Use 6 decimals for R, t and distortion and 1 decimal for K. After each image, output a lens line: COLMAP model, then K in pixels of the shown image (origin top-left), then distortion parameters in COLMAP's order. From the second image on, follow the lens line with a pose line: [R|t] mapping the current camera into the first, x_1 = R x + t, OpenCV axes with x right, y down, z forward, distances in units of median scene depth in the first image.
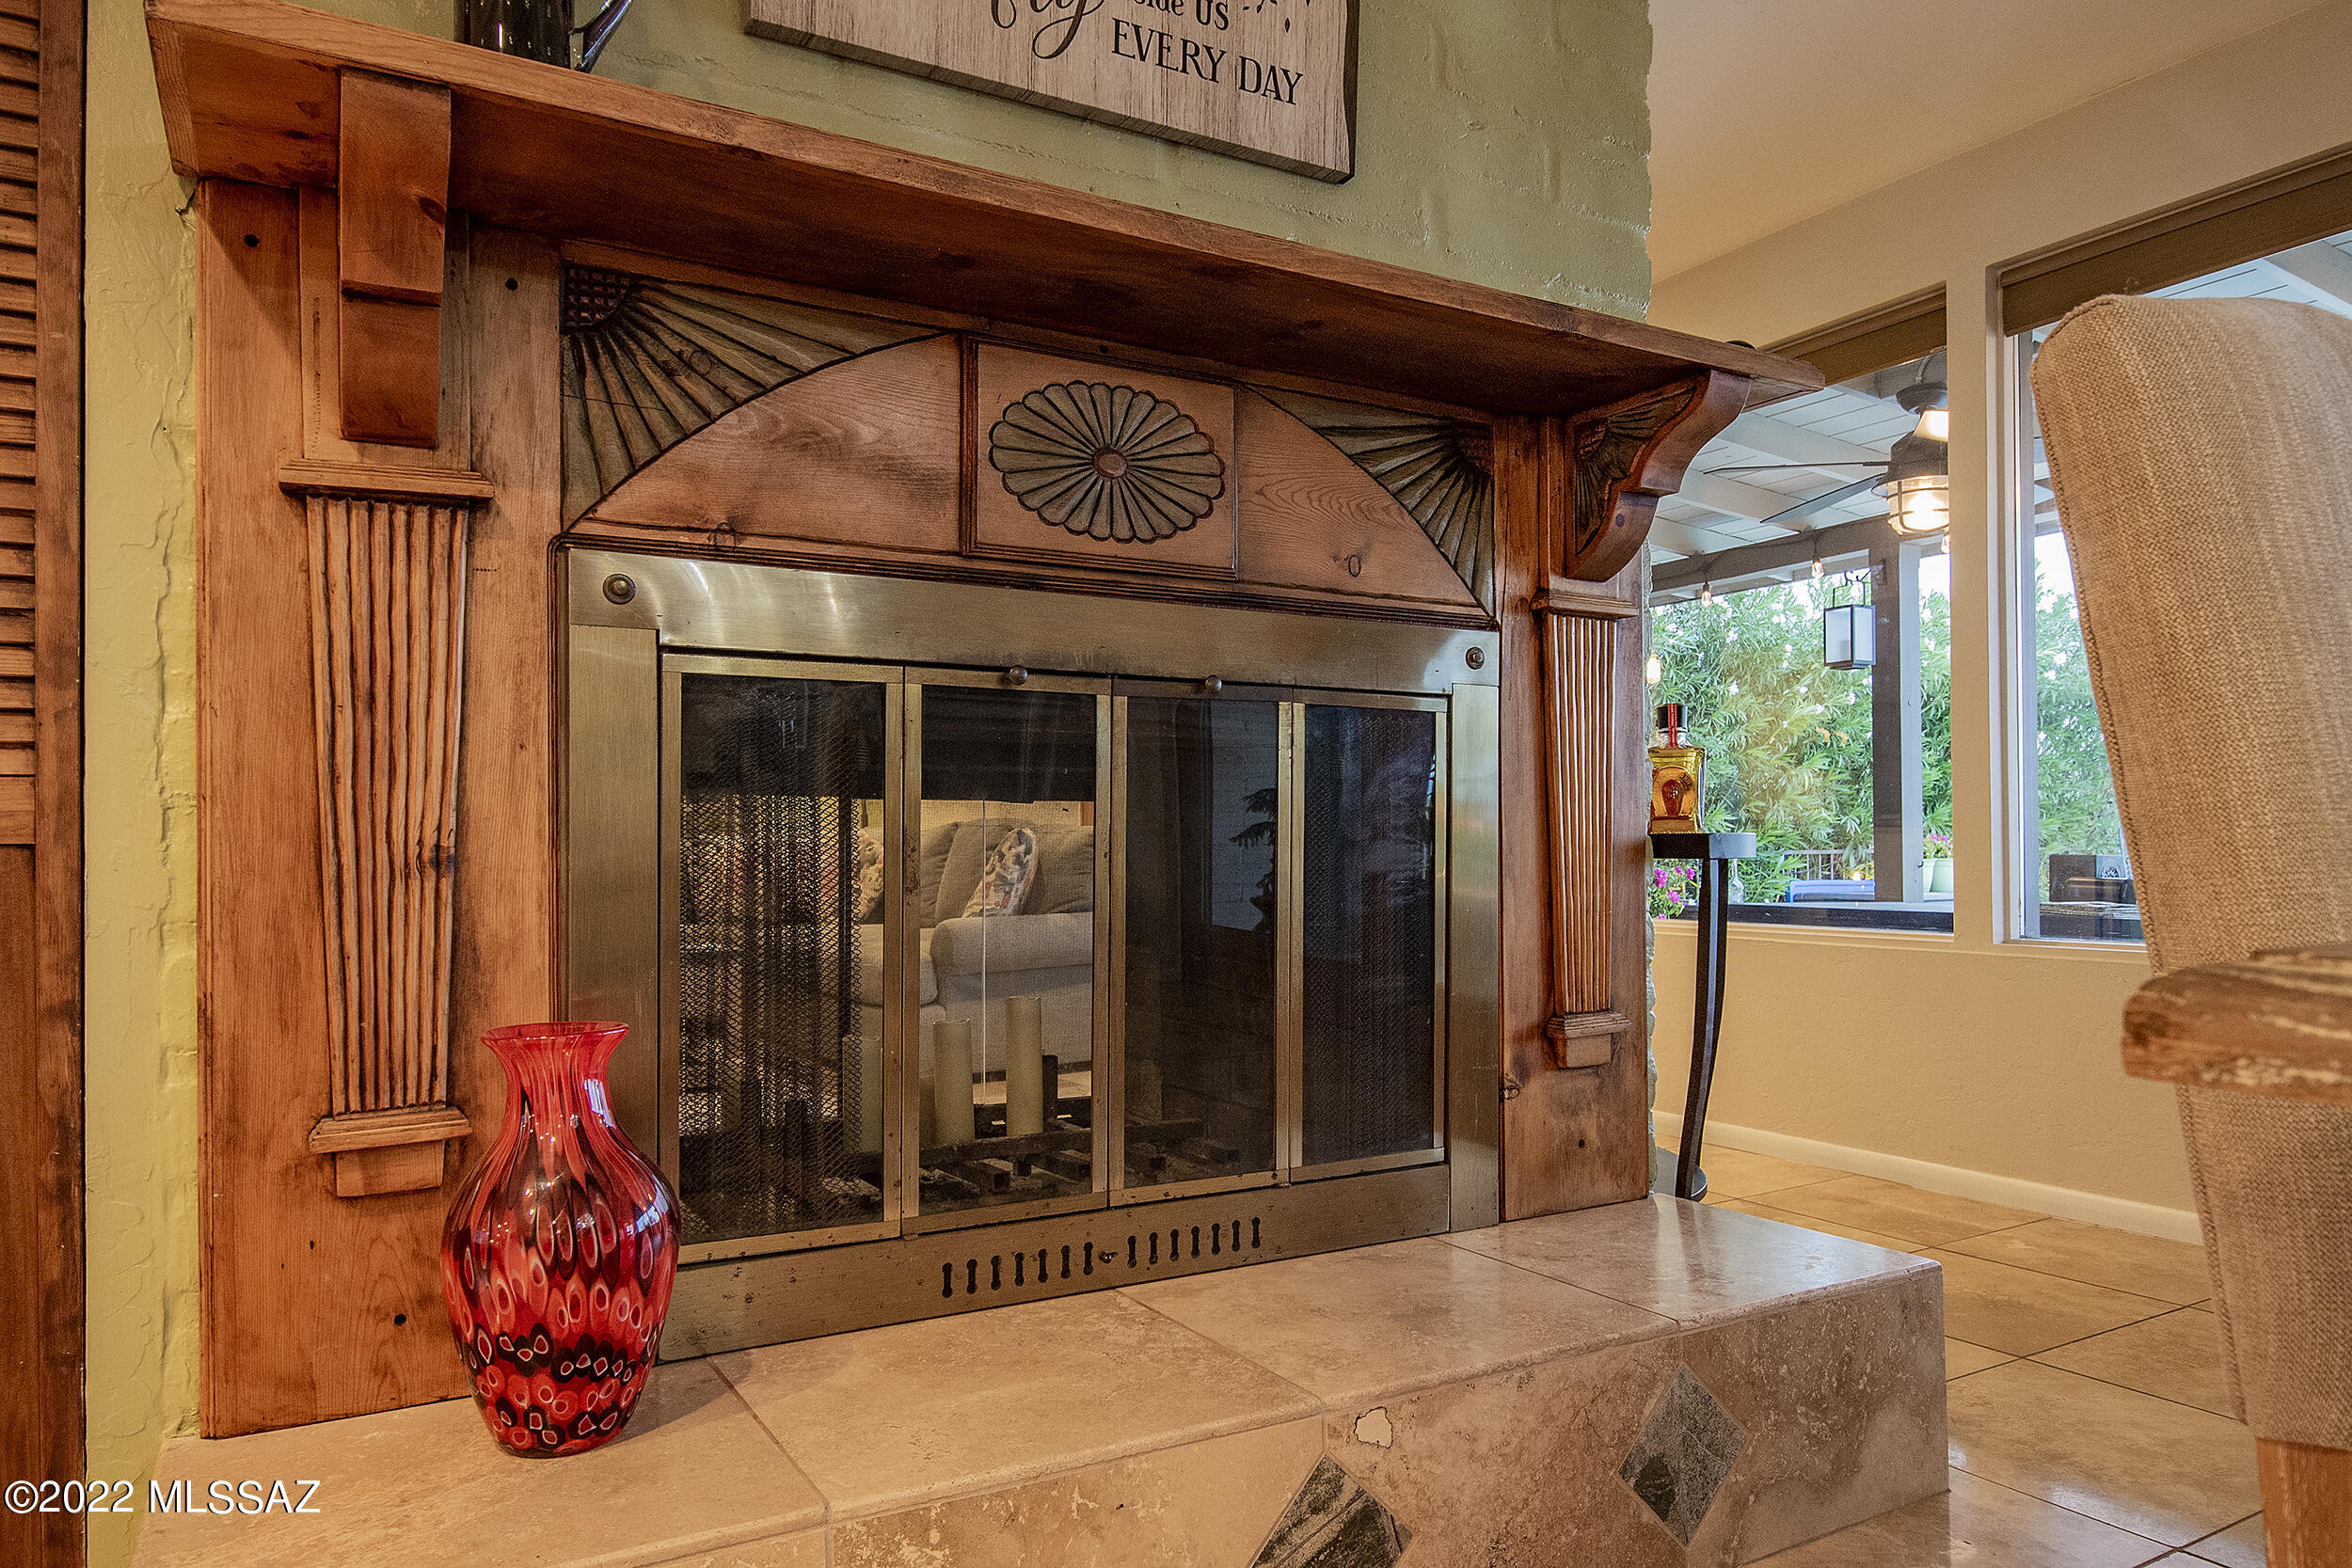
lens RADIAL K [[1504.0, 0, 1165.9], [0, 1504.0, 840.6], [0, 0, 1]] dist [0.008632, 0.000073]
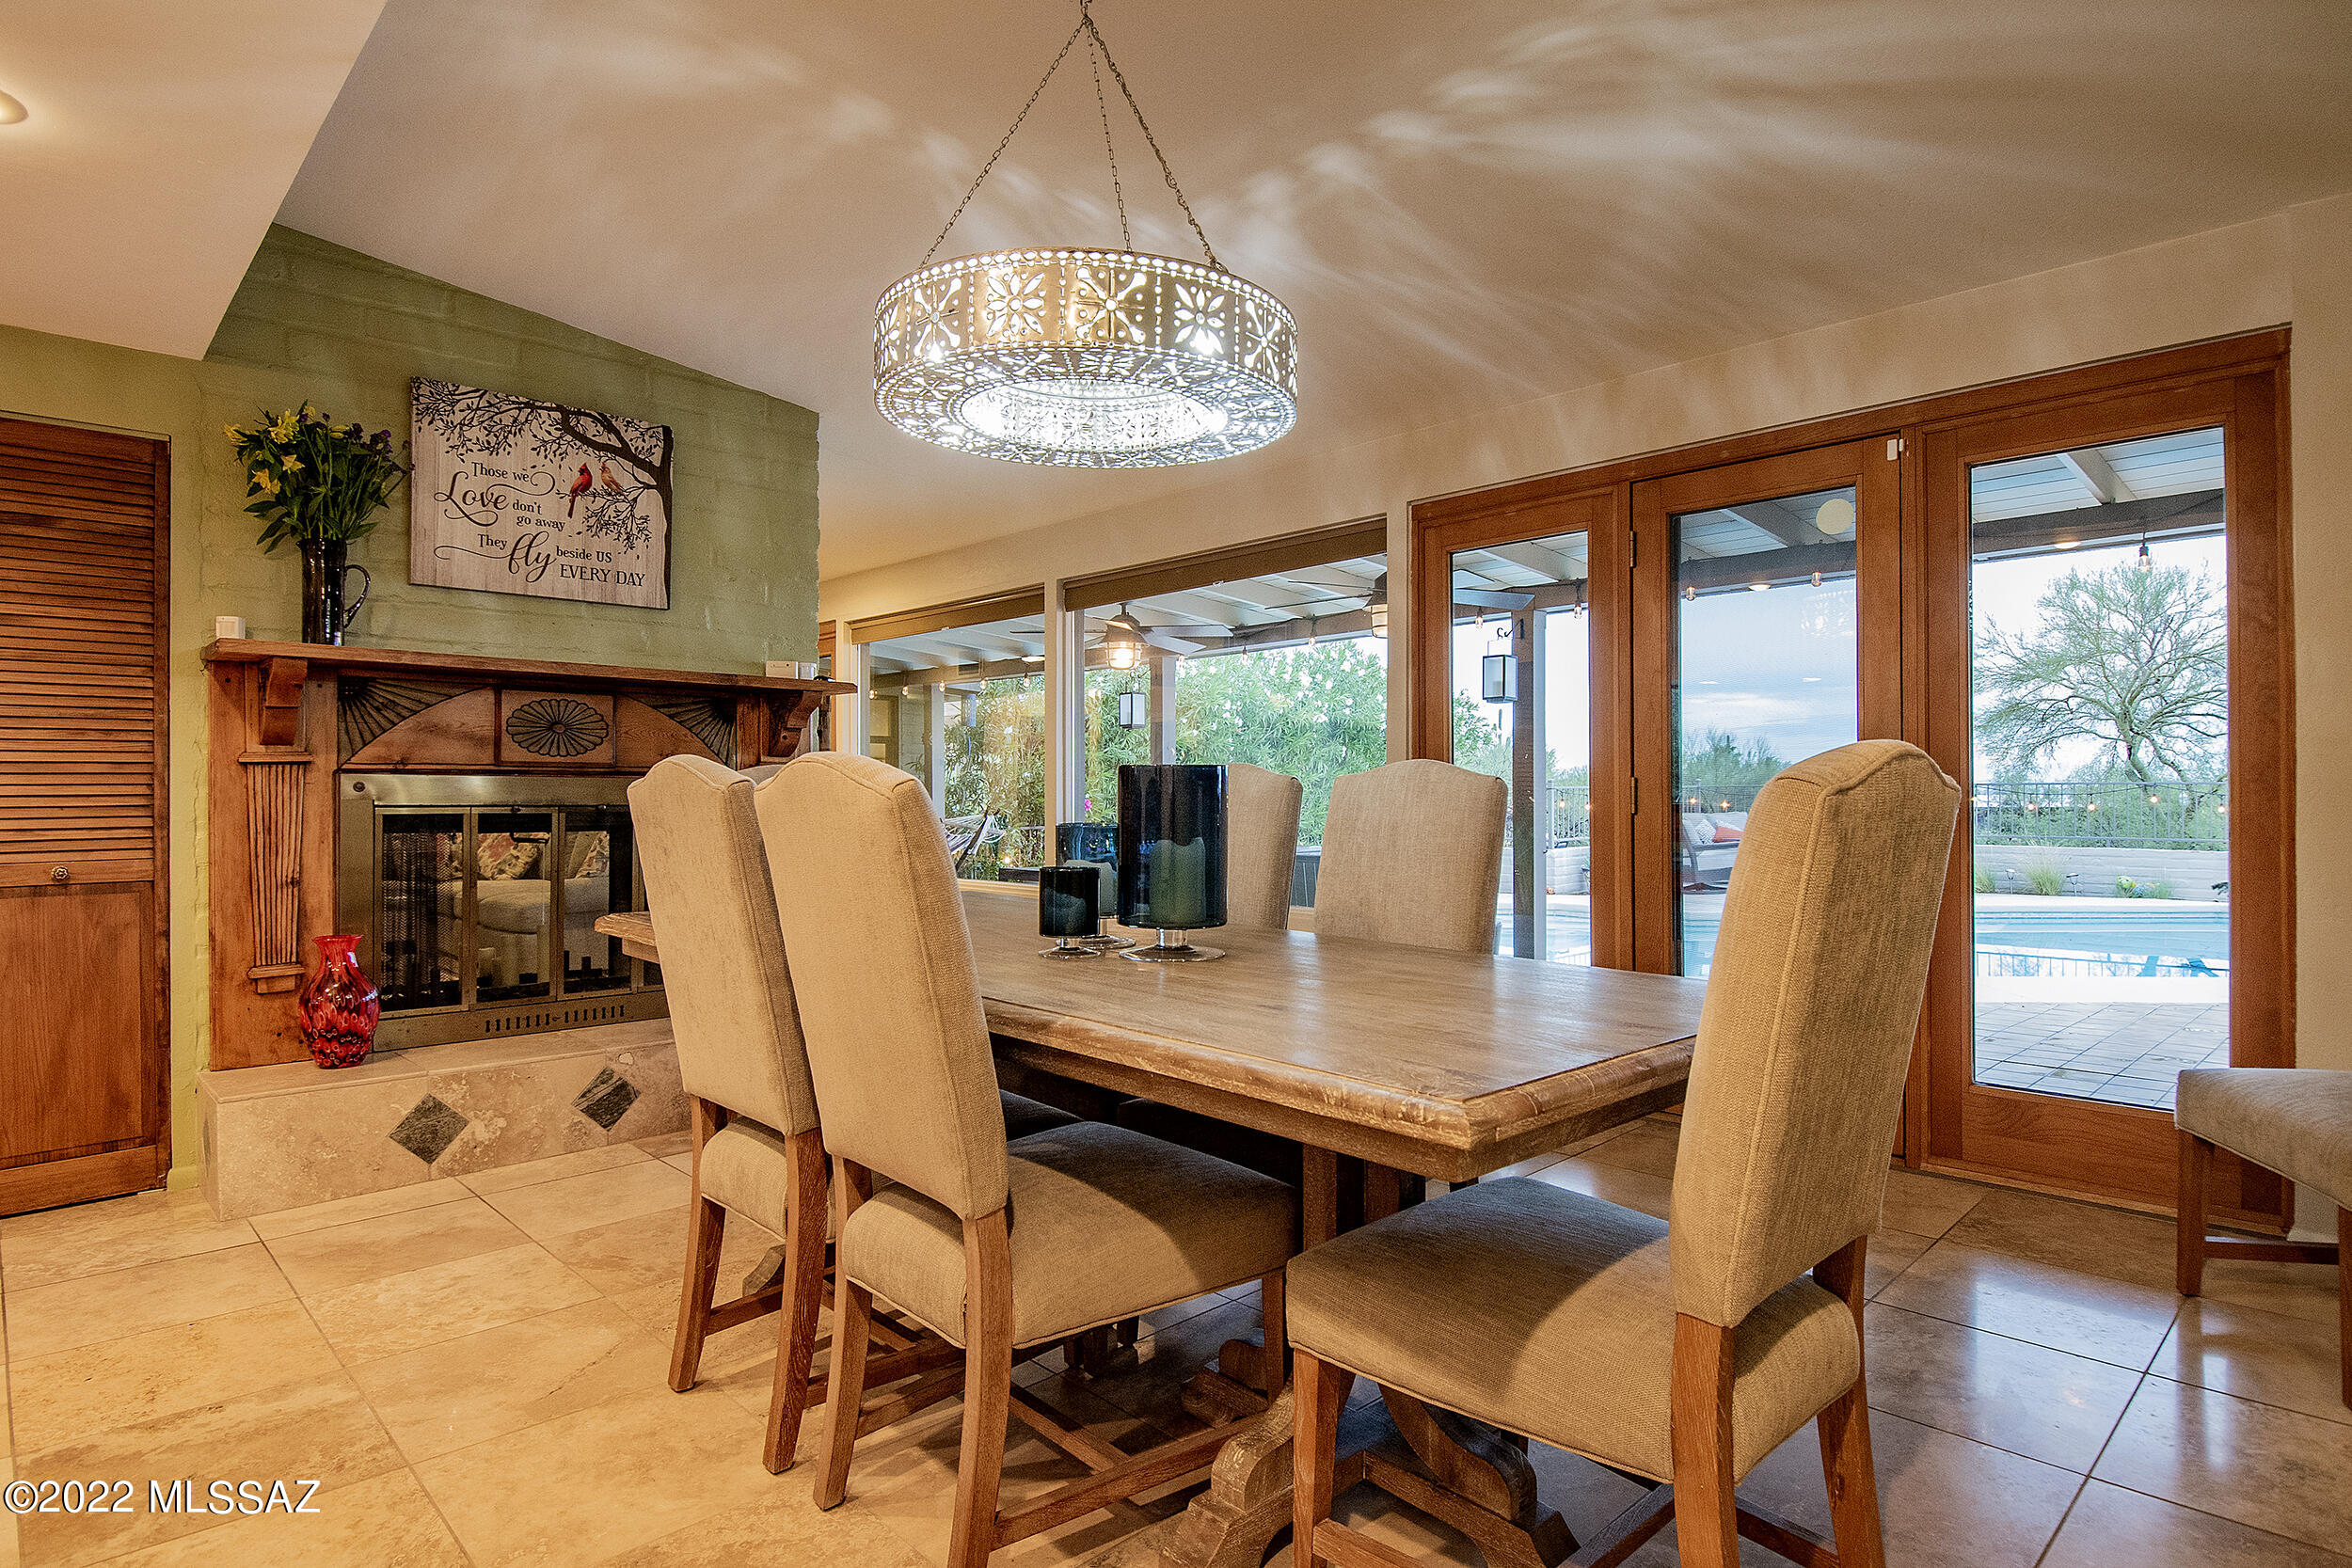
lens RADIAL K [[1274.9, 0, 1174.6], [0, 1274.9, 792.4], [0, 0, 1]] dist [0.000435, -0.017018]
pose [[0.970694, 0.005069, 0.240266, 0.598069], [-0.005678, 0.999982, 0.001844, -0.175370], [-0.240252, -0.003154, 0.970705, -1.829553]]
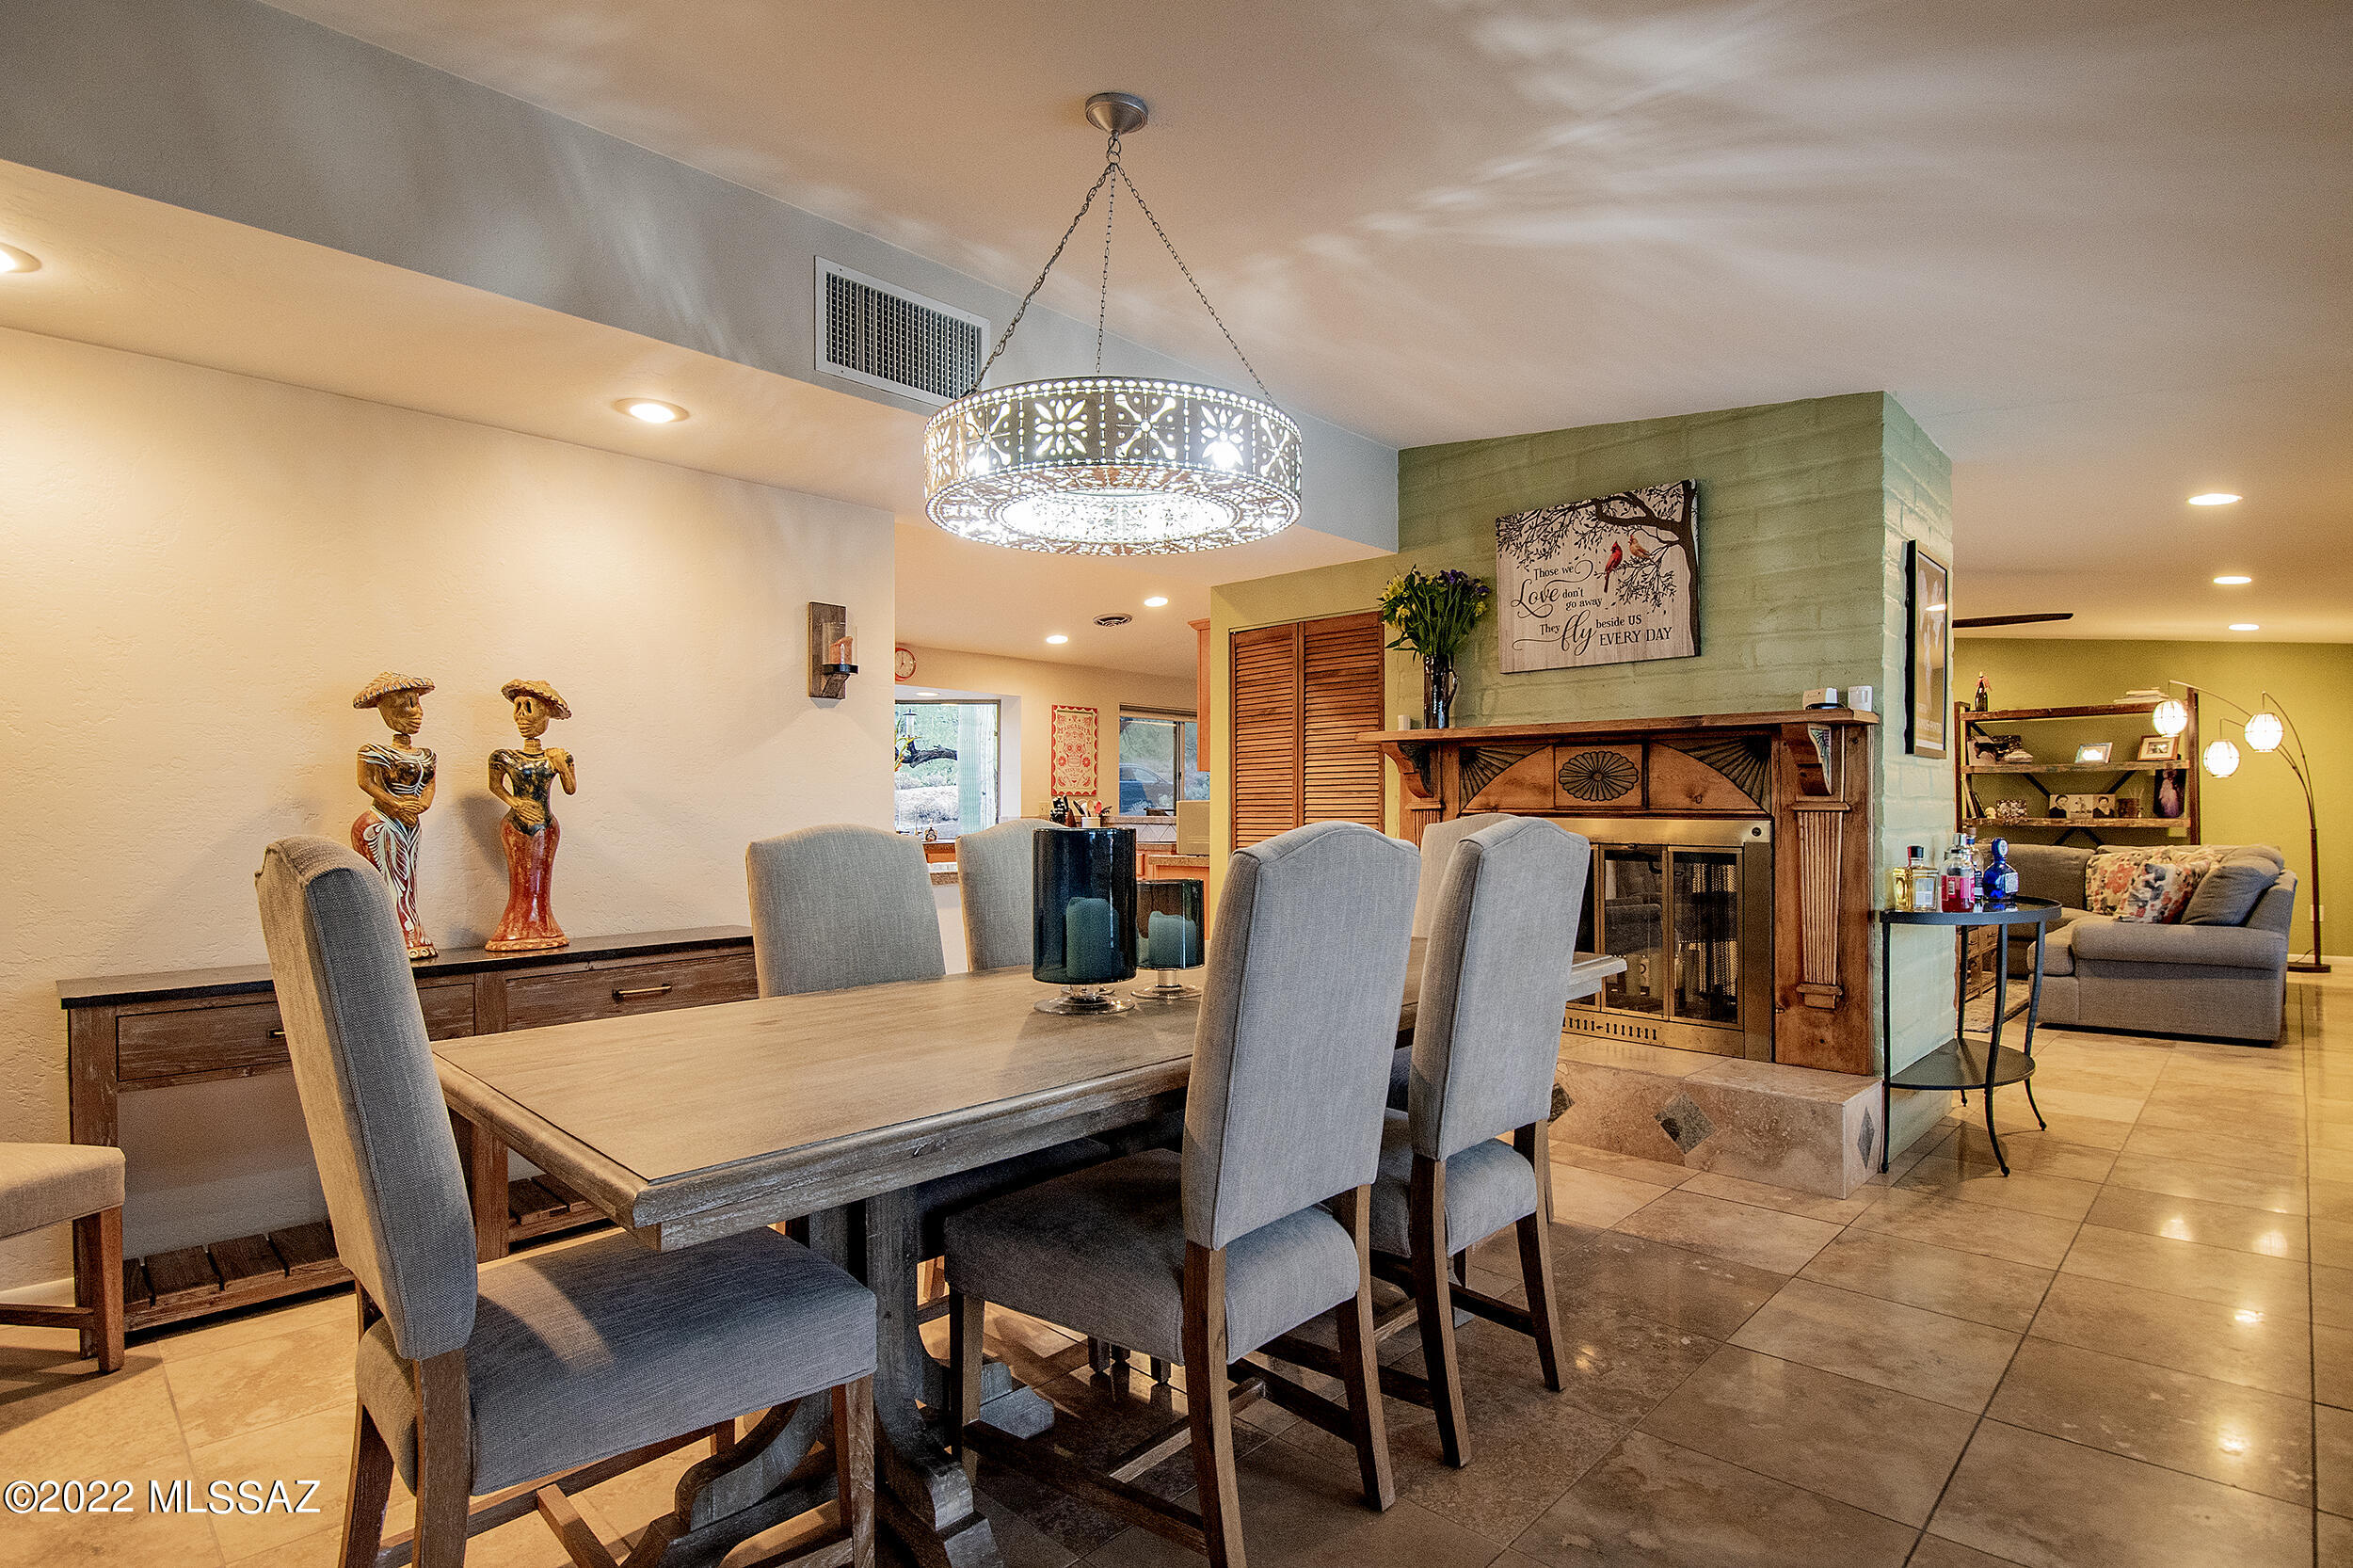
lens RADIAL K [[1133.5, 0, 1178.9], [0, 1133.5, 810.2], [0, 0, 1]] dist [-0.010131, -0.000796]
pose [[0.262603, 0.006210, -0.964884, 2.462451], [0.002410, 0.999972, 0.007092, -0.240823], [0.964901, -0.004188, 0.262581, -0.576393]]
